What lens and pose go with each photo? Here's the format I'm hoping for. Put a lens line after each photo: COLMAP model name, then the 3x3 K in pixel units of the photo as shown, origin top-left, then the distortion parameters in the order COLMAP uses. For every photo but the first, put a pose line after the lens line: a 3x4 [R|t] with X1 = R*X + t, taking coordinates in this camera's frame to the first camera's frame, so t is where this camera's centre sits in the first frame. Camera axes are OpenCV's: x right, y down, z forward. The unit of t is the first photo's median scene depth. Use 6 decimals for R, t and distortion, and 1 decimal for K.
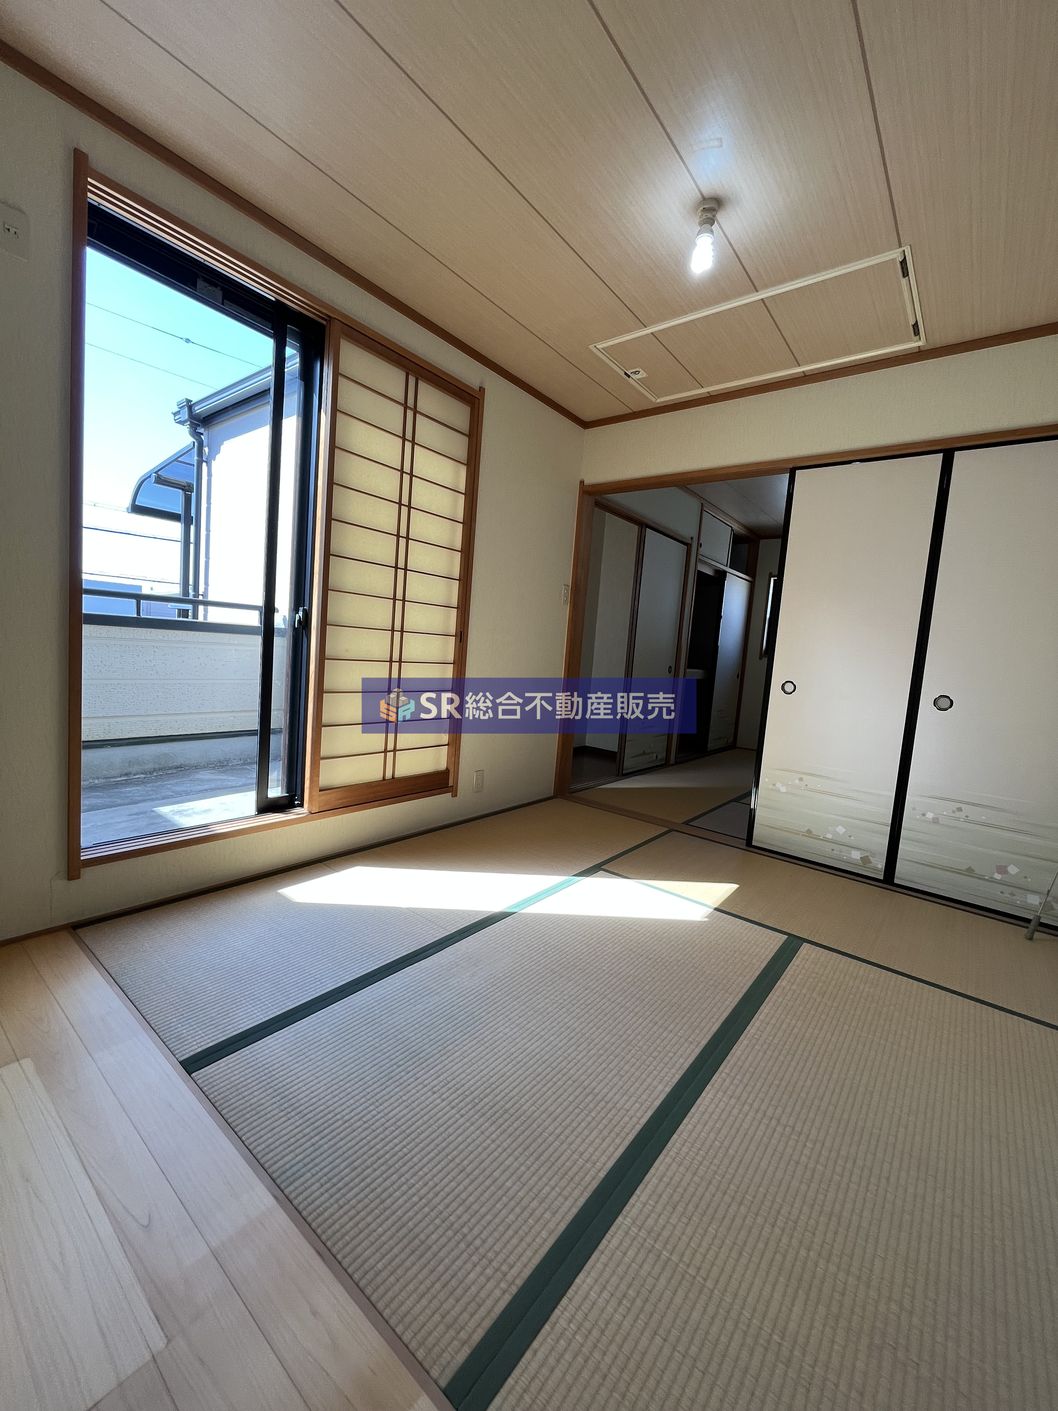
lens RADIAL K [[573.5, 0, 521.7], [0, 573.5, 698.1], [0, 0, 1]] dist [-0.003072, 0.000441]
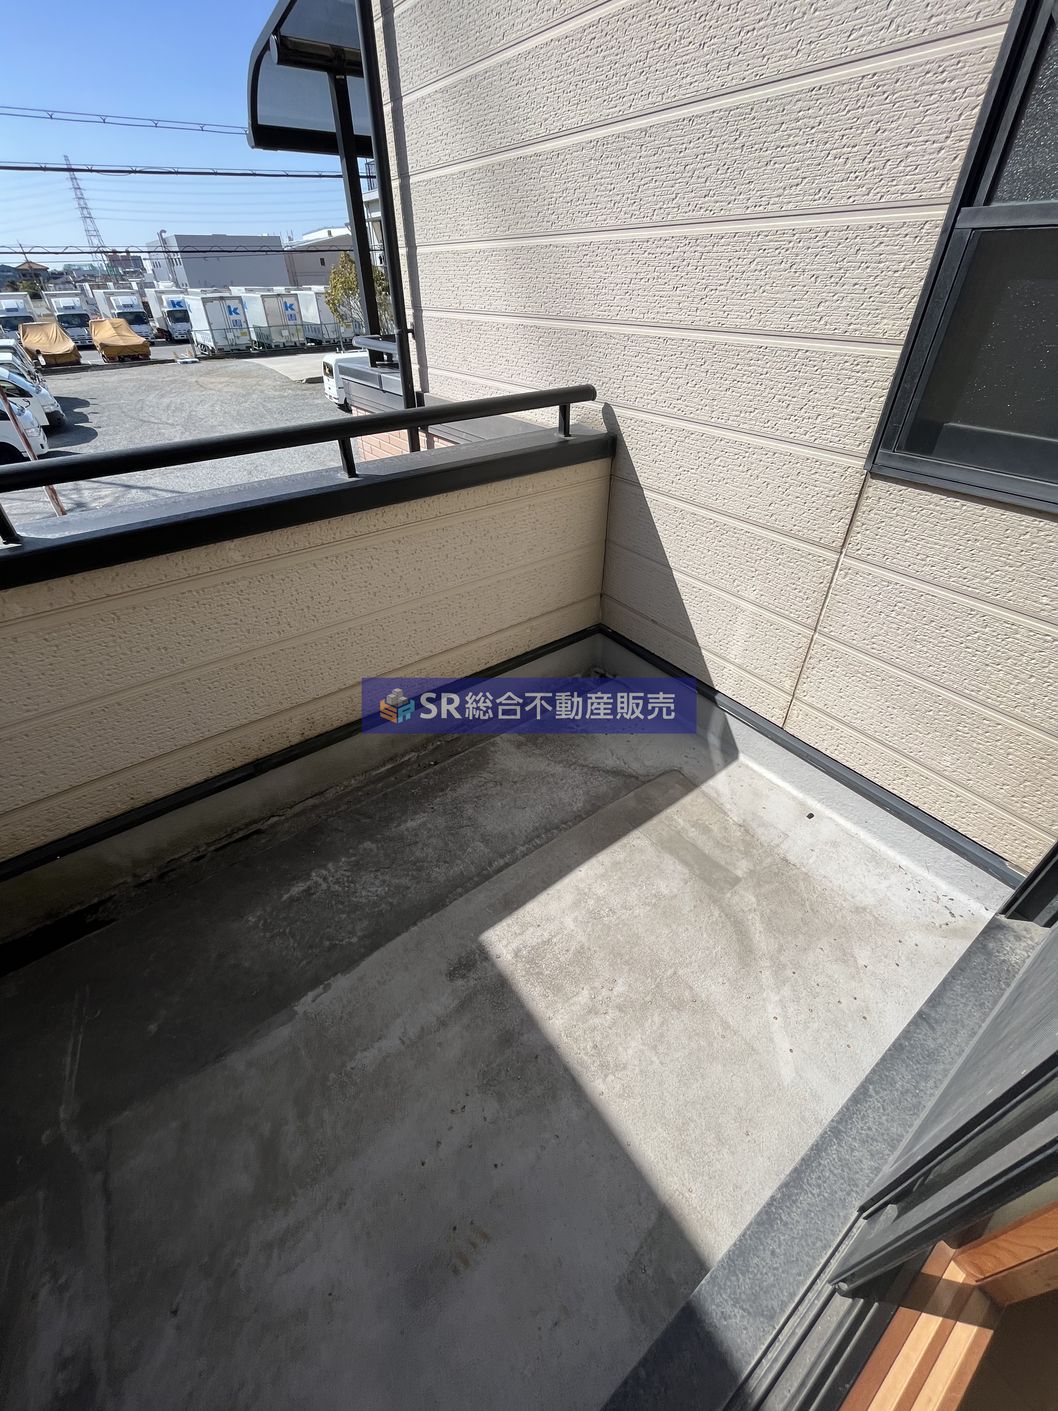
lens RADIAL K [[573.5, 0, 521.7], [0, 573.5, 698.1], [0, 0, 1]] dist [-0.003072, 0.000441]
pose [[0.961889, 0.087346, -0.259115, -0.408928], [0.058331, 0.860252, 0.506521, -0.215272], [0.267146, -0.502331, 0.822372, 0.574751]]
